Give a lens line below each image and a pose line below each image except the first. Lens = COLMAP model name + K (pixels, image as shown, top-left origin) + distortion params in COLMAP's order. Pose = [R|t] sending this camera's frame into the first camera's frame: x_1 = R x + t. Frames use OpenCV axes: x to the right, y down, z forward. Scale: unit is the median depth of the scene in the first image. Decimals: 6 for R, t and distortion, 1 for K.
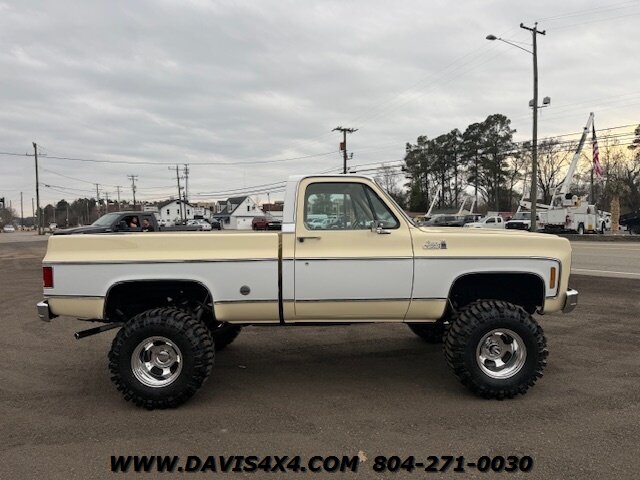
lens RADIAL K [[444.7, 0, 319.7], [0, 444.7, 242.2], [0, 0, 1]] dist [0.025746, -0.021075]
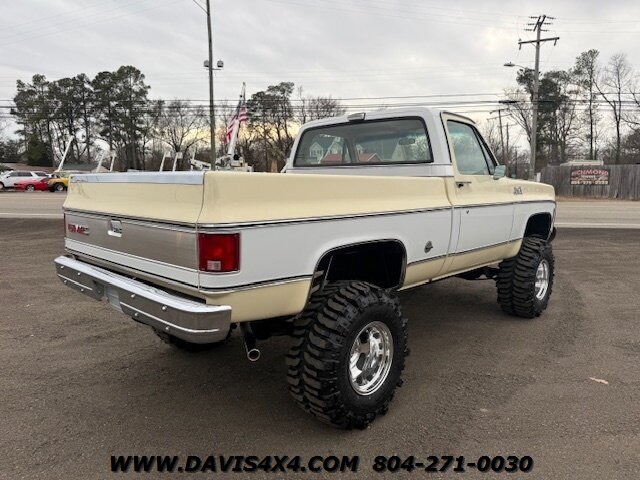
lens RADIAL K [[444.7, 0, 320.5], [0, 444.7, 245.3], [0, 0, 1]] dist [0.025746, -0.021075]
pose [[0.705278, -0.083936, 0.703944, -0.453652], [0.014065, 0.994427, 0.104480, 0.009232], [-0.708791, -0.063787, 0.702529, 0.294004]]
